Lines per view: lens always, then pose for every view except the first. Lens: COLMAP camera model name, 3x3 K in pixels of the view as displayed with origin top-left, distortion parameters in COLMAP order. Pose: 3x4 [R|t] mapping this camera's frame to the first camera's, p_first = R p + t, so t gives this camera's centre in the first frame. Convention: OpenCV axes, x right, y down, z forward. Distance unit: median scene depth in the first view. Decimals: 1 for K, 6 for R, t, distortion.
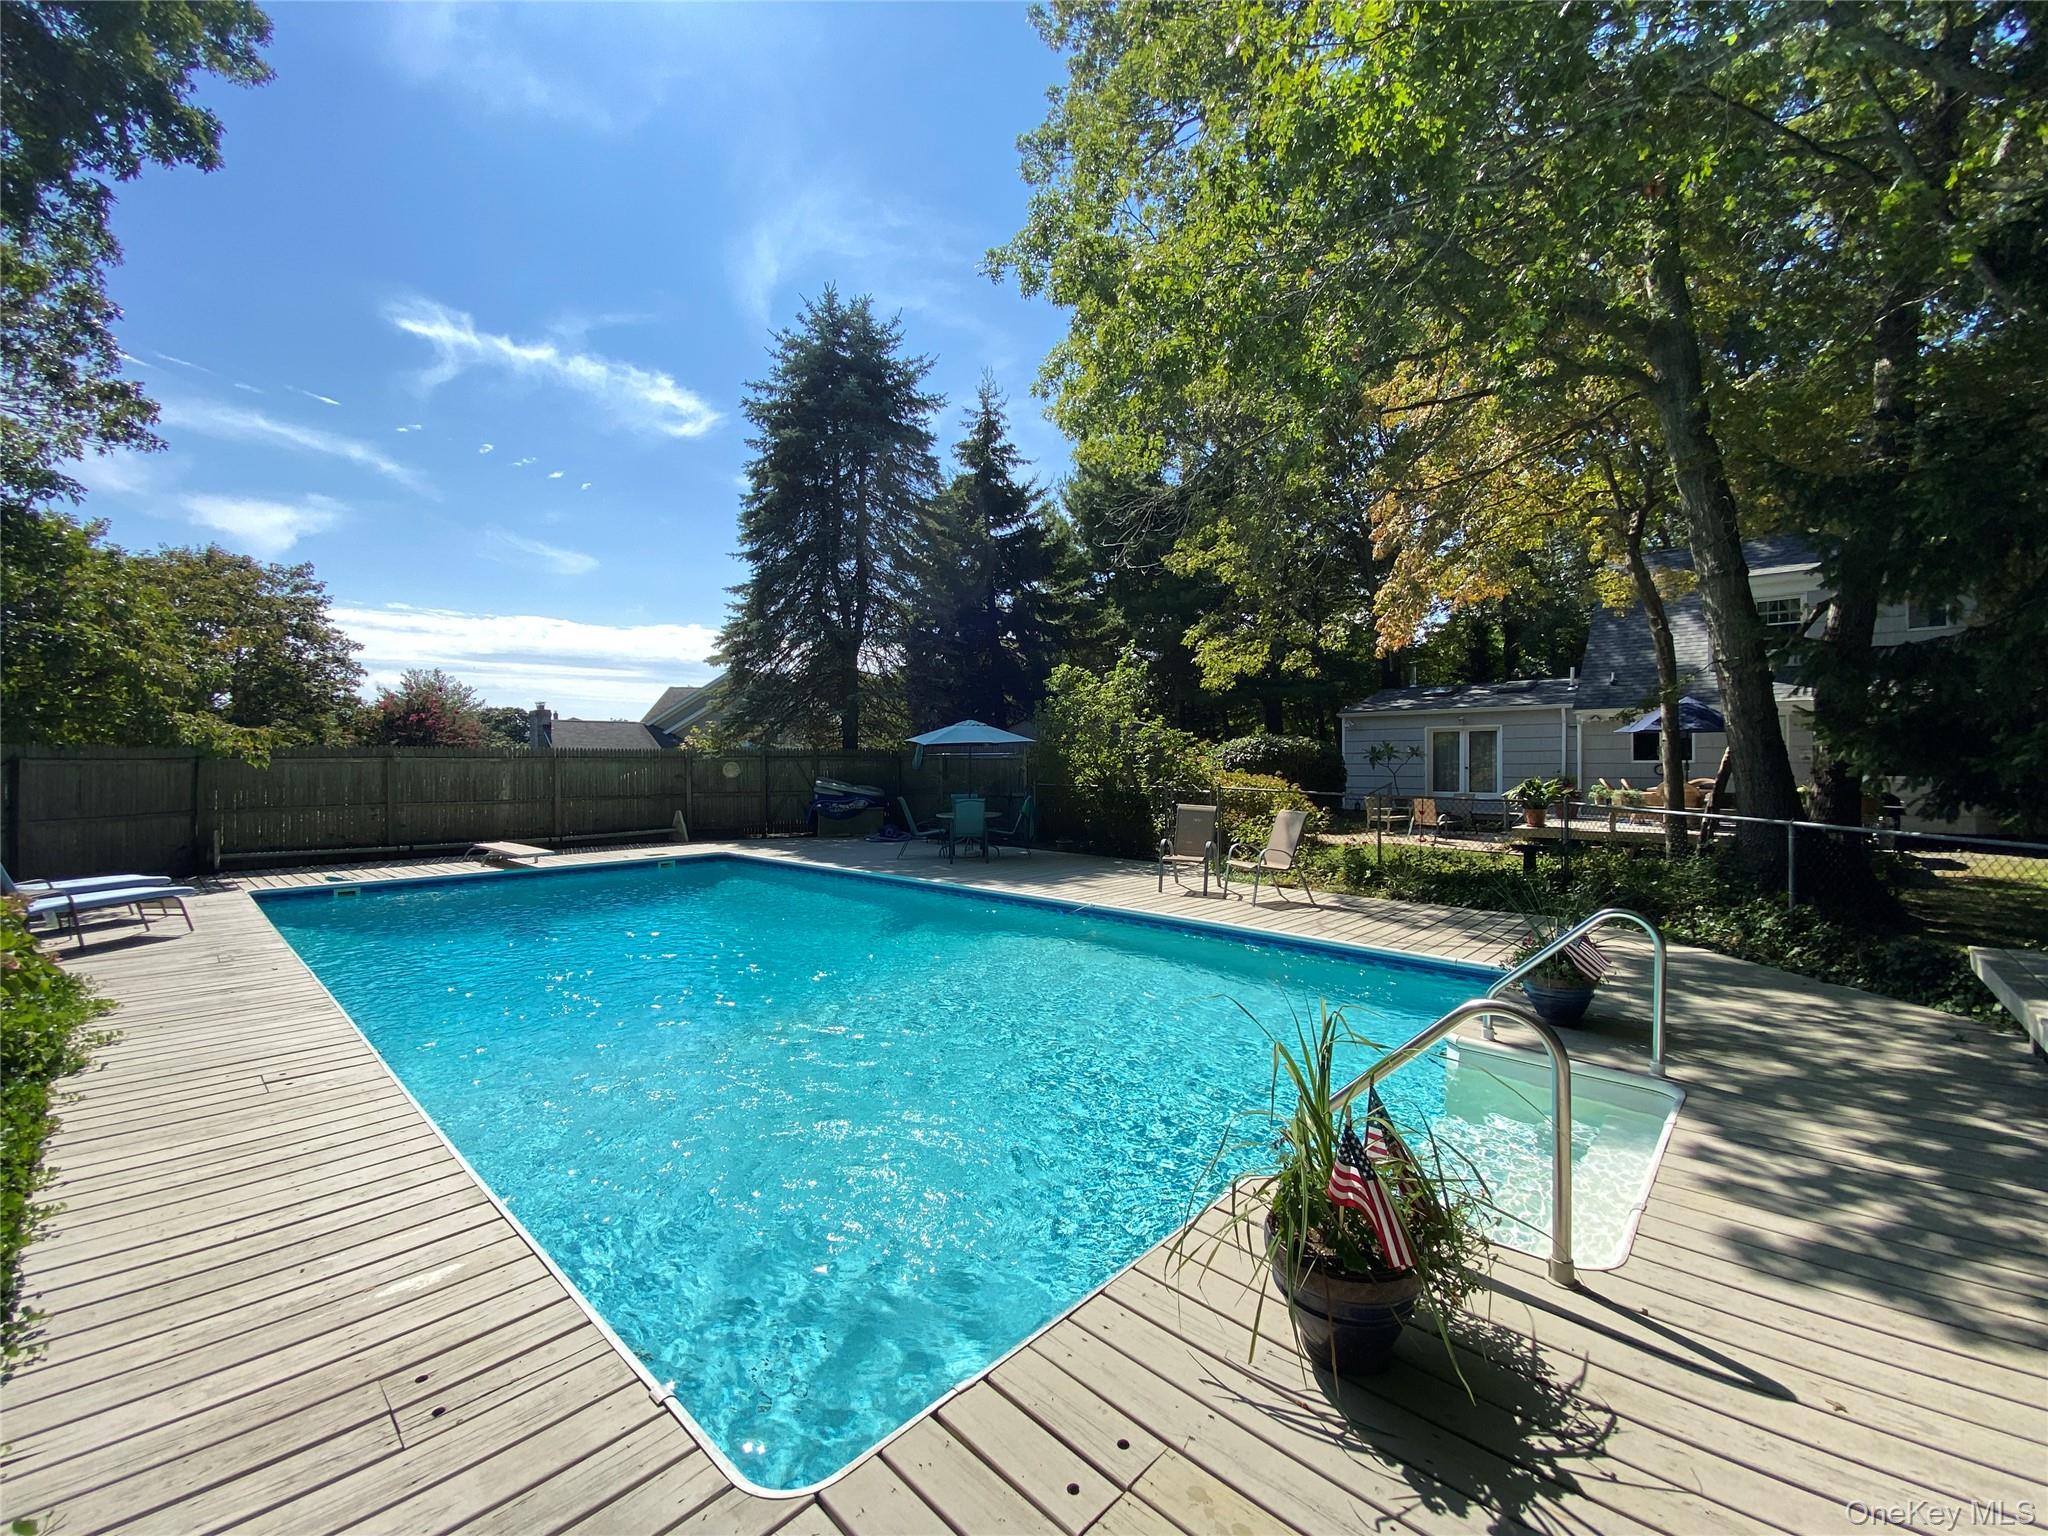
lens RADIAL K [[778.8, 0, 1024.0], [0, 778.8, 768.0], [0, 0, 1]] dist [0.000138, -0.000111]
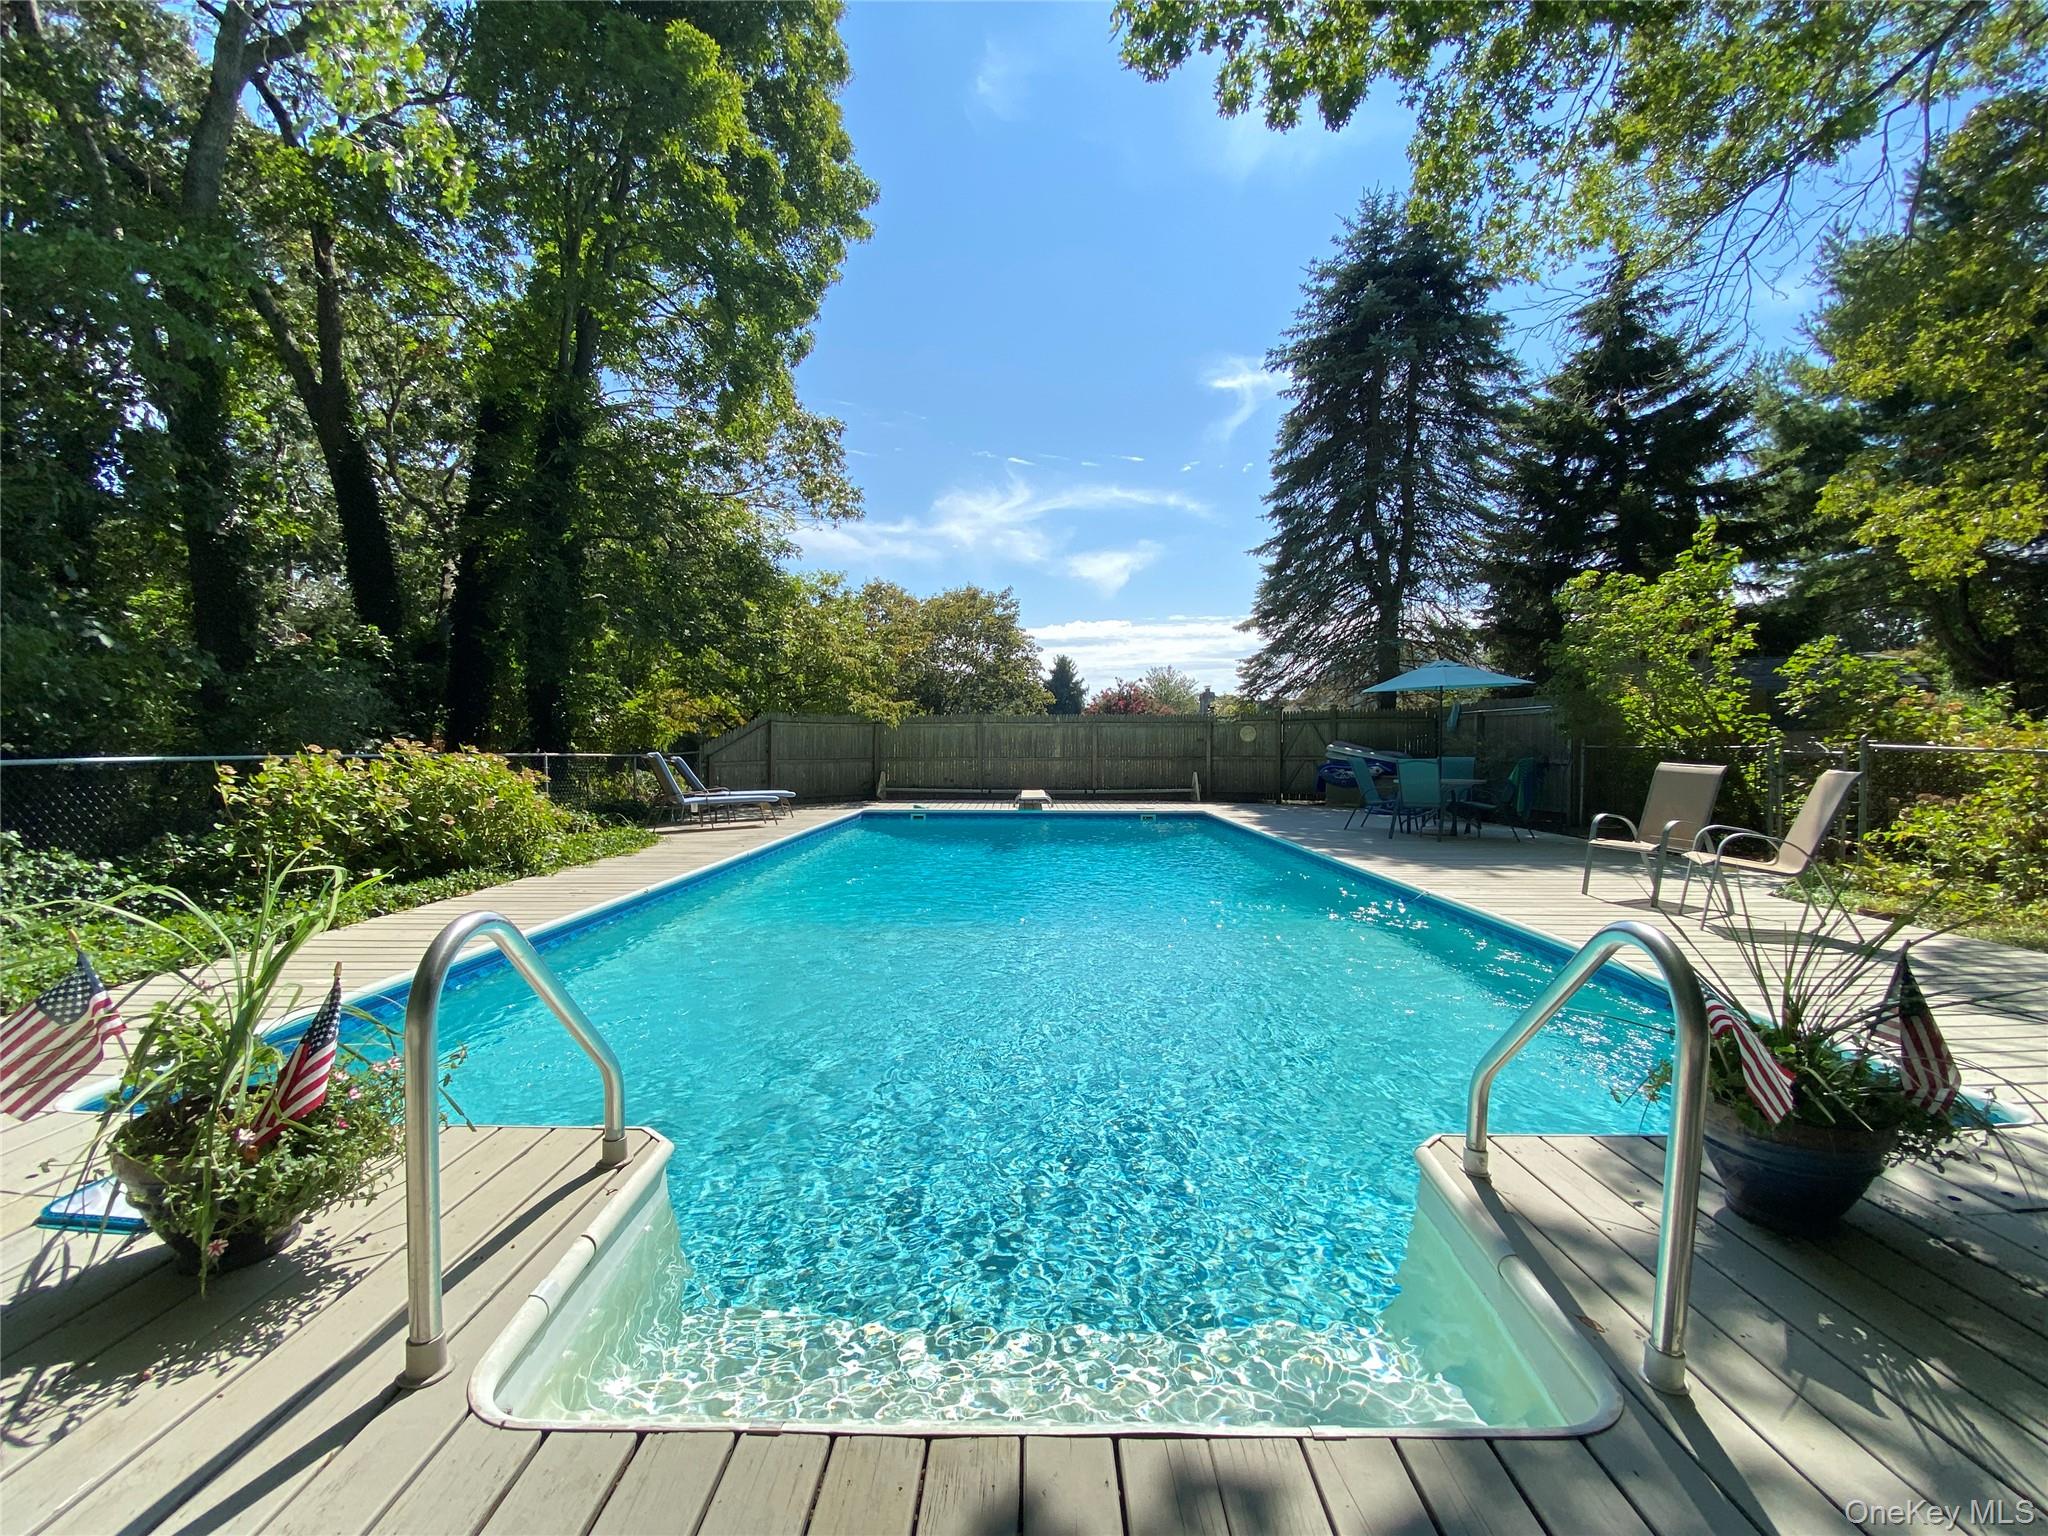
lens RADIAL K [[814.6, 0, 1028.8], [0, 814.6, 745.9], [0, 0, 1]] dist [-0.001380, -0.000268]
pose [[0.692132, 0.009960, -0.721702, 0.157361], [-0.015078, 0.999886, -0.000662, 0.019784], [0.721614, 0.011340, 0.692203, 0.087508]]
